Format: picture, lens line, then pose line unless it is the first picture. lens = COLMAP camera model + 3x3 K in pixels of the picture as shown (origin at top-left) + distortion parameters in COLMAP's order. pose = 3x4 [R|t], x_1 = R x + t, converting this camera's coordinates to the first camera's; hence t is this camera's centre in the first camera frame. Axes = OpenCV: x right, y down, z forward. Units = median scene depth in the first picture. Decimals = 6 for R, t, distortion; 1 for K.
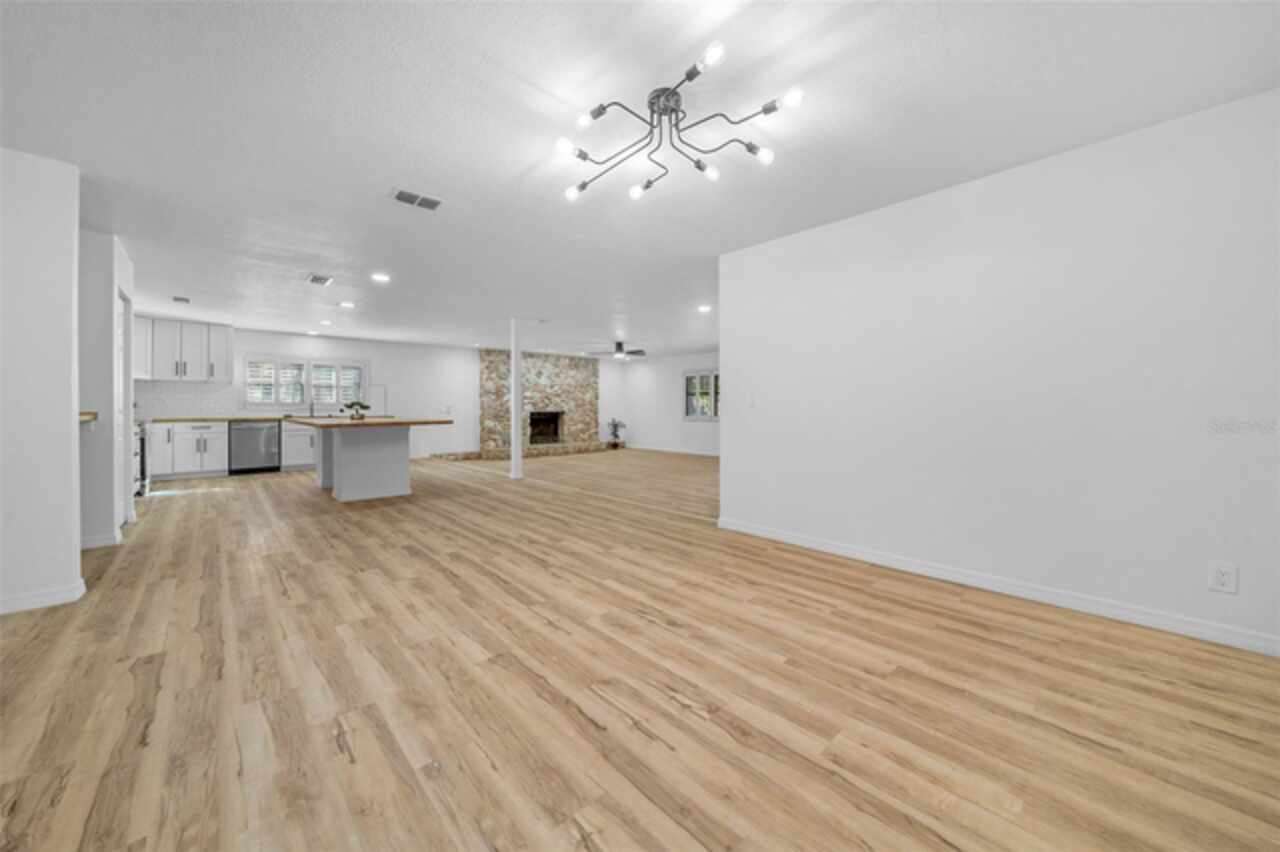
lens RADIAL K [[450.4, 0, 641.8], [0, 450.4, 414.5], [0, 0, 1]] dist [0.000231, 0.000006]
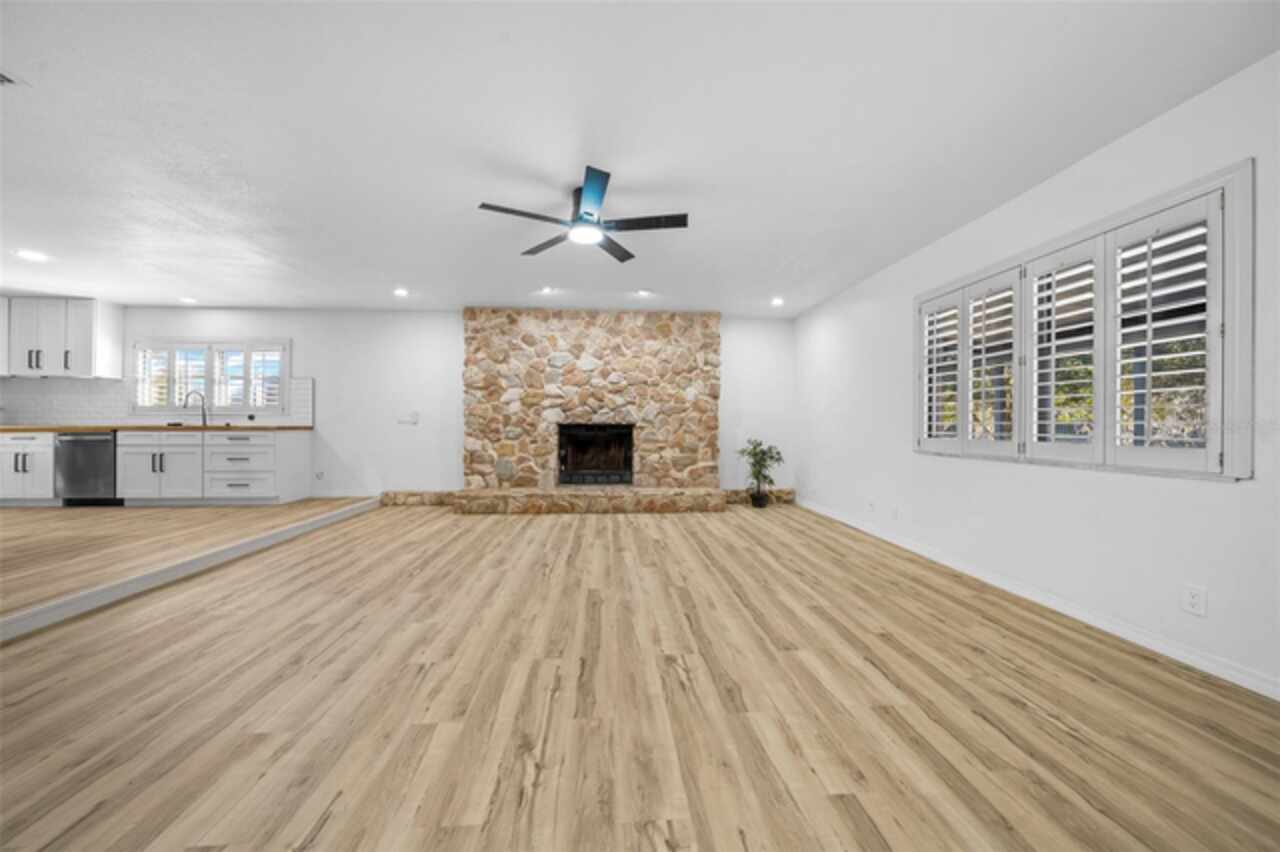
lens RADIAL K [[422.4, 0, 638.4], [0, 422.4, 429.4], [0, 0, 1]] dist [-0.001209, -0.000042]
pose [[0.782634, 0.008269, -0.622427, 0.124863], [-0.014227, 0.999888, -0.004606, 0.002427], [0.622319, 0.012461, 0.782664, 0.656902]]
